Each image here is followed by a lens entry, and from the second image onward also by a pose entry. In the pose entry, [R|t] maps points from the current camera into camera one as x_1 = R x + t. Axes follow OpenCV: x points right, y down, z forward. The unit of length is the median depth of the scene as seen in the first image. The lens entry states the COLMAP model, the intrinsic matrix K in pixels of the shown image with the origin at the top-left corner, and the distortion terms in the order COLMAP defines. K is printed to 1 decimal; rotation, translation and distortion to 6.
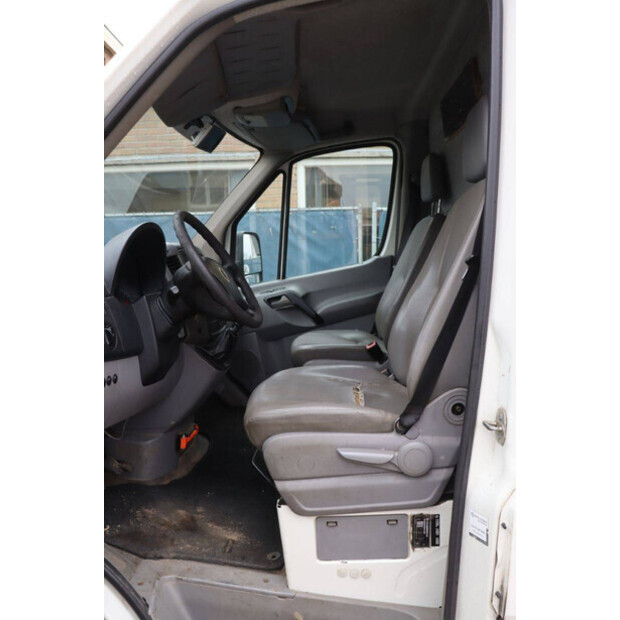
lens RADIAL K [[537.6, 0, 309.6], [0, 537.6, 307.1], [0, 0, 1]] dist [-0.095105, 0.004658]
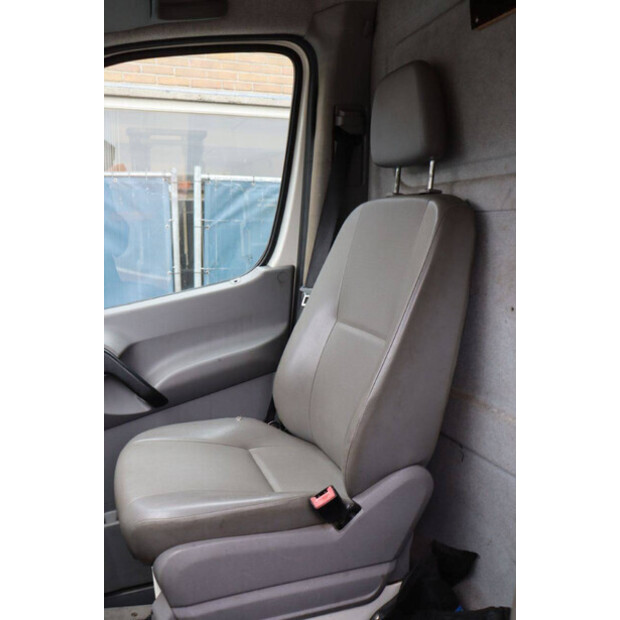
lens RADIAL K [[591.7, 0, 307.3], [0, 591.7, 311.5], [0, 0, 1]] dist [-0.072284, 0.000000]
pose [[0.928623, -0.039775, 0.368887, -0.064066], [0.025122, 0.998696, 0.044443, -0.098176], [-0.370173, -0.032003, 0.928411, 0.576908]]
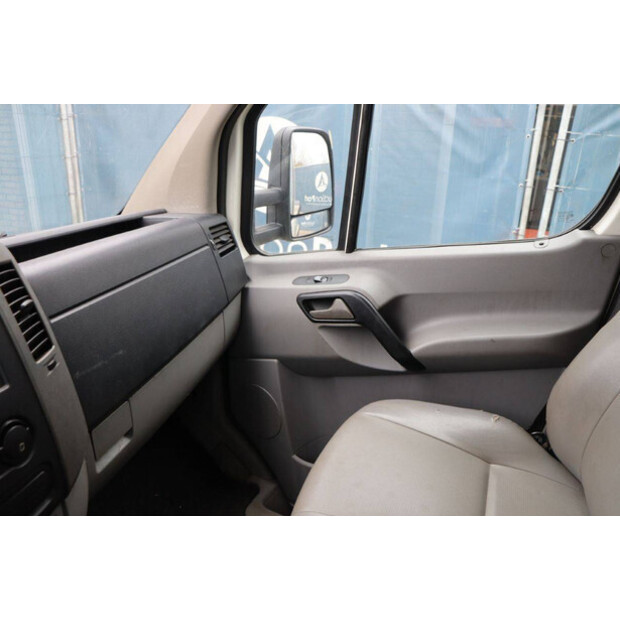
lens RADIAL K [[501.1, 0, 312.7], [0, 501.1, 313.8], [0, 0, 1]] dist [-0.117062, 0.046006]
pose [[0.953491, 0.156194, -0.257796, 0.048033], [-0.075014, 0.951319, 0.298939, -0.164950], [0.291939, -0.265697, 0.918791, 0.783102]]
